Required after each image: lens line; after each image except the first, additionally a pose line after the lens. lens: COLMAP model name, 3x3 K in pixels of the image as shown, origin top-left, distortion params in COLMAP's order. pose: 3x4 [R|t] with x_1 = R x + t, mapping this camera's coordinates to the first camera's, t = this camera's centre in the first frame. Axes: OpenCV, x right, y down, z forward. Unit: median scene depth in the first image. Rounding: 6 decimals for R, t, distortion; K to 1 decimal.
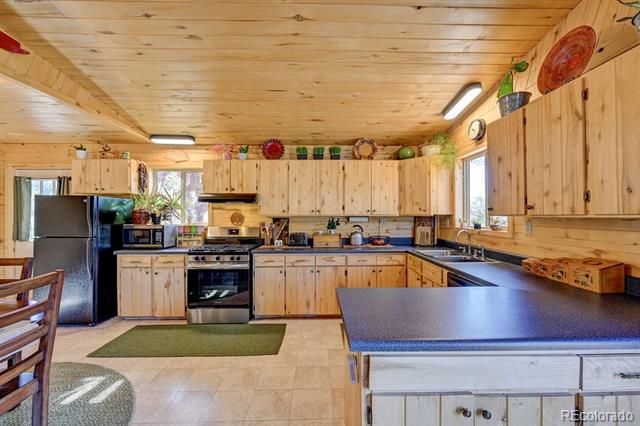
lens RADIAL K [[252.5, 0, 322.0], [0, 252.5, 214.0], [0, 0, 1]] dist [-0.002557, 0.000725]
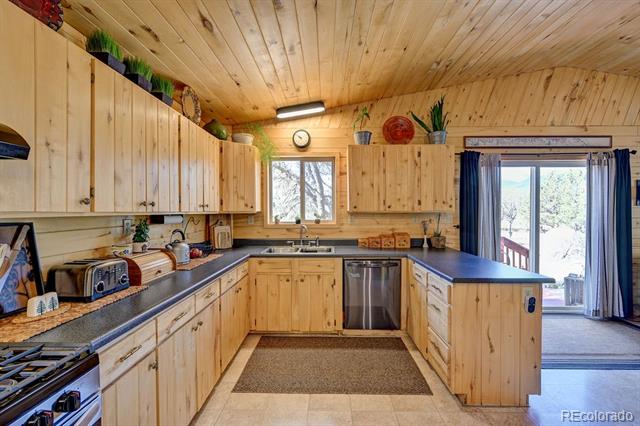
lens RADIAL K [[271.1, 0, 322.2], [0, 271.1, 213.8], [0, 0, 1]] dist [0.003012, 0.000307]
pose [[0.044014, -0.008271, 0.998997, -0.498842], [0.000680, 0.999966, 0.008249, 0.002784], [-0.999031, 0.000317, 0.044018, 0.668868]]
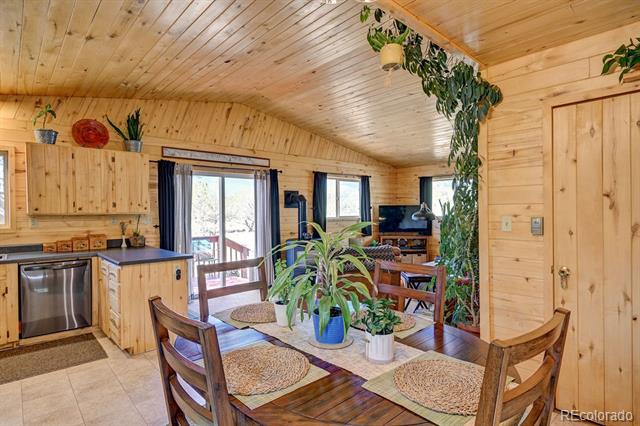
lens RADIAL K [[346.3, 0, 320.4], [0, 346.3, 213.5], [0, 0, 1]] dist [0.002630, 0.000794]
pose [[-0.648482, 0.000758, 0.761230, -0.990394], [0.008031, 0.999951, 0.005846, 0.002471], [-0.761188, 0.009904, -0.648456, 0.626920]]
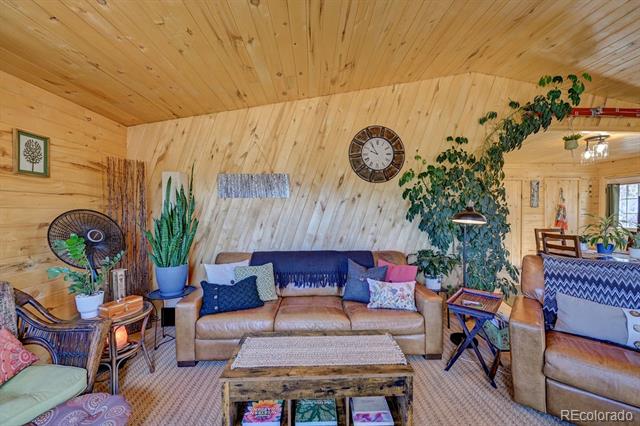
lens RADIAL K [[252.5, 0, 321.6], [0, 252.5, 214.1], [0, 0, 1]] dist [-0.002557, 0.000725]
pose [[0.011932, 0.017071, -0.999783, 0.283083], [0.002654, 0.999850, 0.017104, 0.000085], [0.999925, -0.002858, 0.011885, -0.759732]]
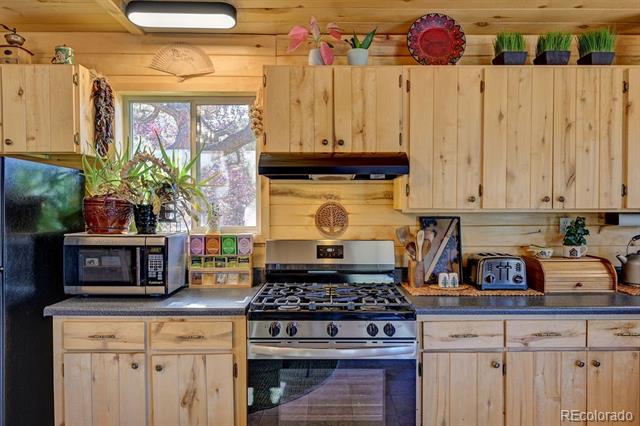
lens RADIAL K [[423.7, 0, 321.6], [0, 423.7, 213.0], [0, 0, 1]] dist [-0.008028, 0.003579]
pose [[0.999783, 0.001533, -0.020783, -0.365373], [-0.001238, 0.999898, 0.014225, 0.000927], [0.020803, -0.014196, 0.999683, 0.351456]]
